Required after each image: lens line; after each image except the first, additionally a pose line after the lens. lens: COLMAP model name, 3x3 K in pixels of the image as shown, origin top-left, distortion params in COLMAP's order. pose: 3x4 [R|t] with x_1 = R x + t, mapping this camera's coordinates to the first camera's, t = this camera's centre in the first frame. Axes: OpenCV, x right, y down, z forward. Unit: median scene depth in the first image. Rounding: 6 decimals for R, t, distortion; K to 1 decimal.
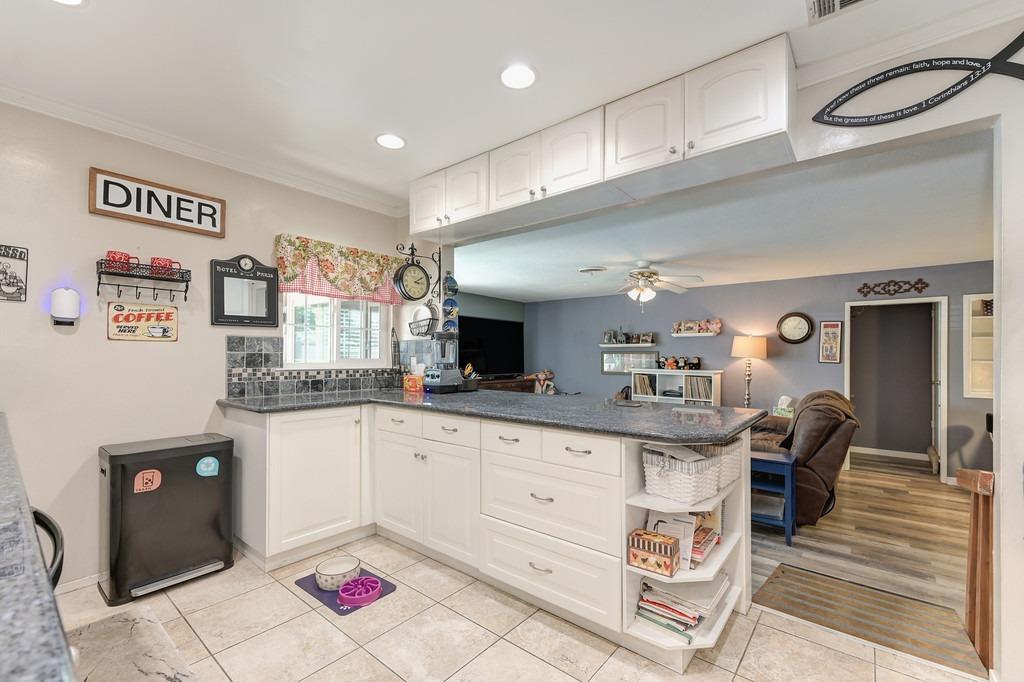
lens RADIAL K [[430.5, 0, 526.3], [0, 430.5, 355.7], [0, 0, 1]] dist [0.000387, -0.000028]
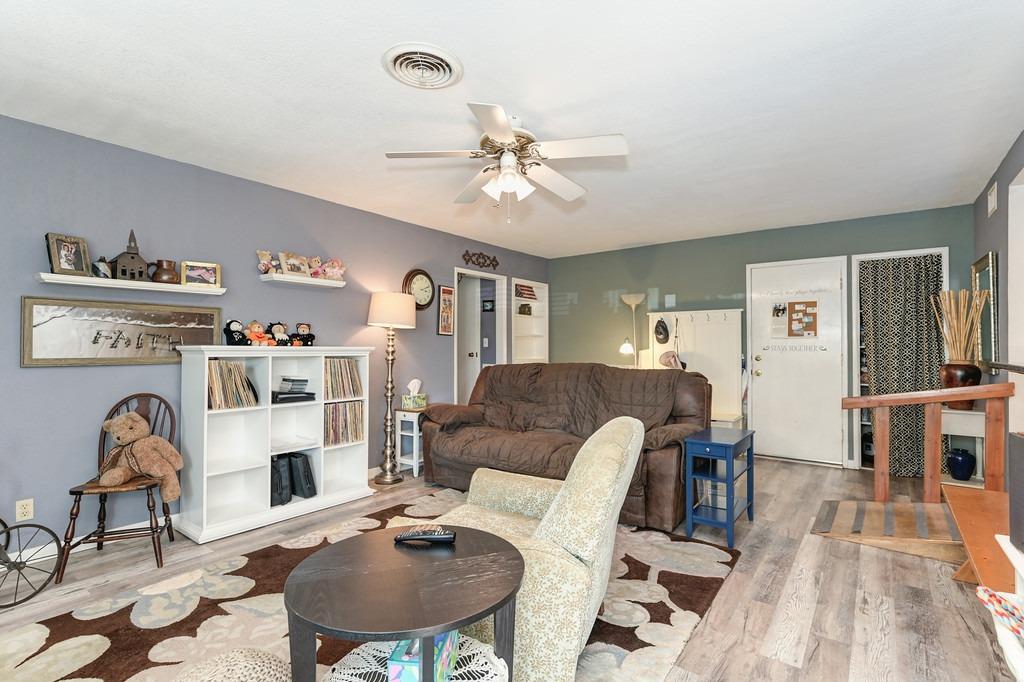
lens RADIAL K [[477.9, 0, 512.0], [0, 477.9, 341.0], [0, 0, 1]] dist [-0.000134, 0.000056]
pose [[-0.012622, 0.005375, 0.999906, -0.202275], [-0.001899, 0.999984, -0.005399, 0.027656], [-0.999919, -0.001967, -0.012611, 0.734360]]
